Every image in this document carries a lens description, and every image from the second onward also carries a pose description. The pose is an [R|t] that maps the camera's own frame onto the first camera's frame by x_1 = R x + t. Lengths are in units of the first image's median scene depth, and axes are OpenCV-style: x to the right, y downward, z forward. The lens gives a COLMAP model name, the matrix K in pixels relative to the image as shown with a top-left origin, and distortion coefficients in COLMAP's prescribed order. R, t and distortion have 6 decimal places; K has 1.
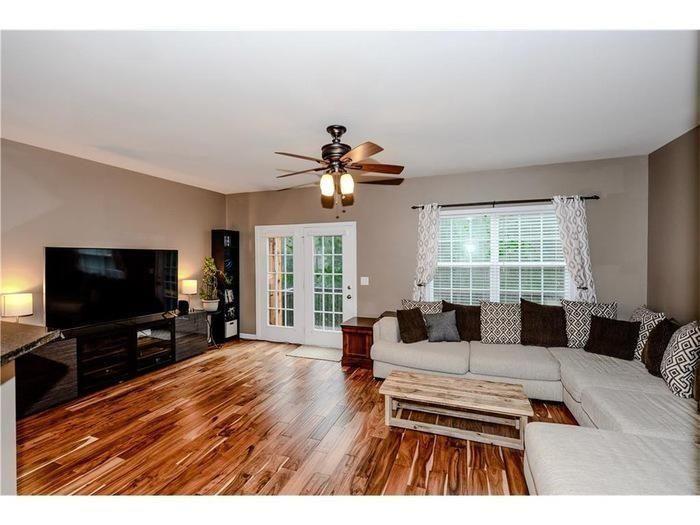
lens RADIAL K [[316.4, 0, 348.2], [0, 316.4, 263.2], [0, 0, 1]] dist [-0.014524, -0.000070]
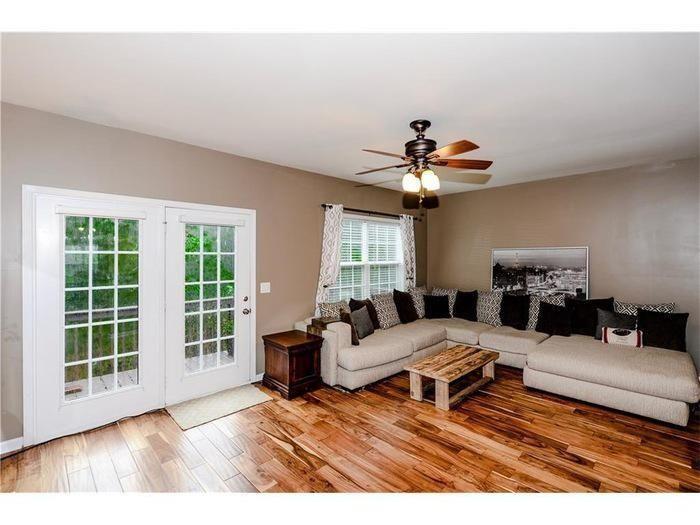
lens RADIAL K [[325.8, 0, 365.8], [0, 325.8, 256.2], [0, 0, 1]] dist [-0.000440, 0.000300]
pose [[0.392795, 0.001824, 0.919624, -0.663524], [0.010399, 0.999925, -0.006424, -0.015273], [-0.919567, 0.012086, 0.392747, 0.510789]]
